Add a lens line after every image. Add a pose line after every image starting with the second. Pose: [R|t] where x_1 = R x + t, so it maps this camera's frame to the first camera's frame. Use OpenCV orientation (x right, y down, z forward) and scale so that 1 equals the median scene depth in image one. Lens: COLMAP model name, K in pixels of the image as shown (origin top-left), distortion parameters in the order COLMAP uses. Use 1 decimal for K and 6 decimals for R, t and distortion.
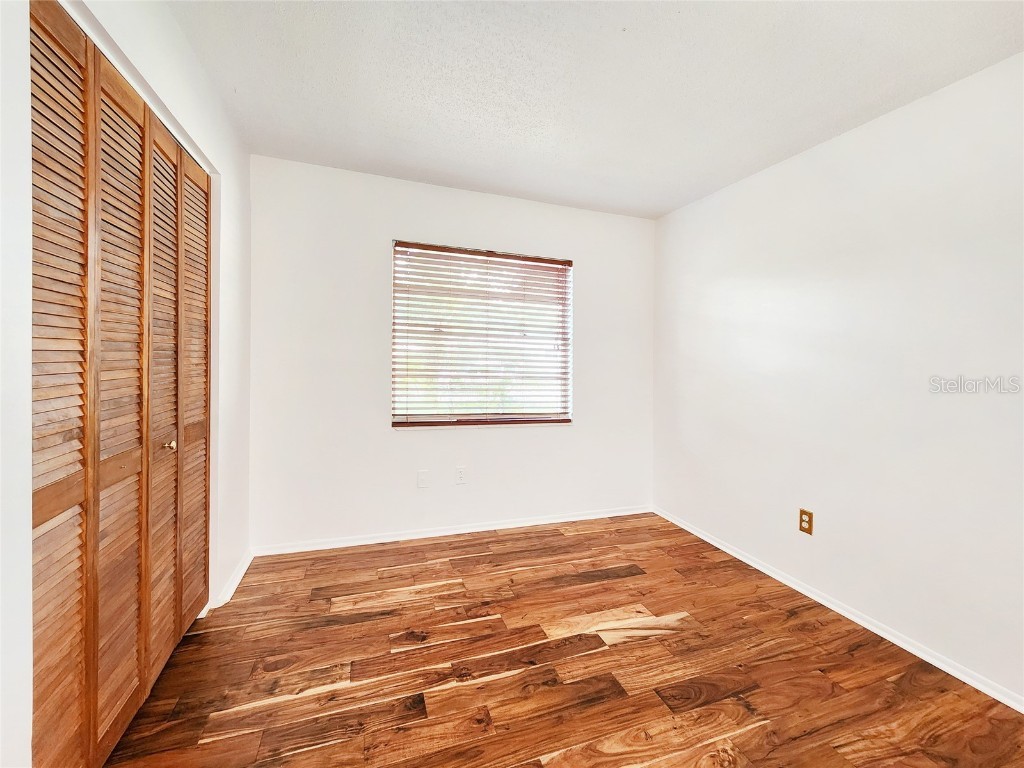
lens RADIAL K [[415.6, 0, 509.6], [0, 415.6, 377.7], [0, 0, 1]] dist [0.000120, -0.002997]
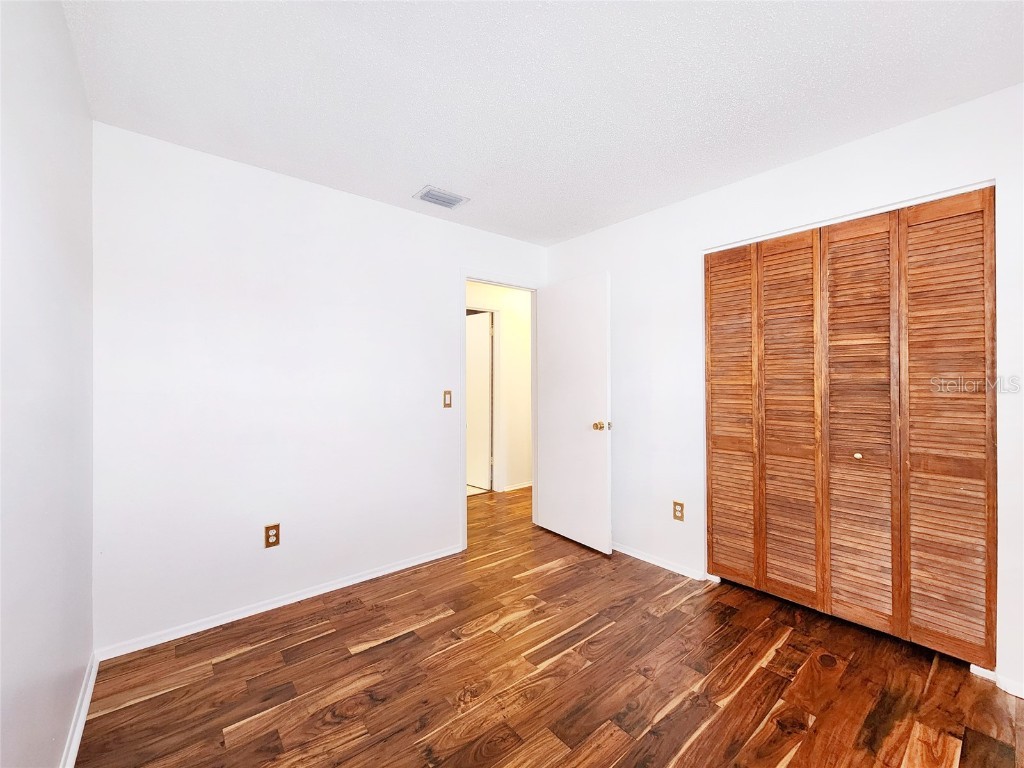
lens RADIAL K [[415.6, 0, 510.2], [0, 415.6, 381.2], [0, 0, 1]] dist [0.000120, -0.002997]
pose [[-0.937688, -0.026151, -0.346492, 0.741063], [-0.039007, 0.998783, 0.030181, -0.084722], [0.345281, 0.041817, -0.937567, 1.887770]]
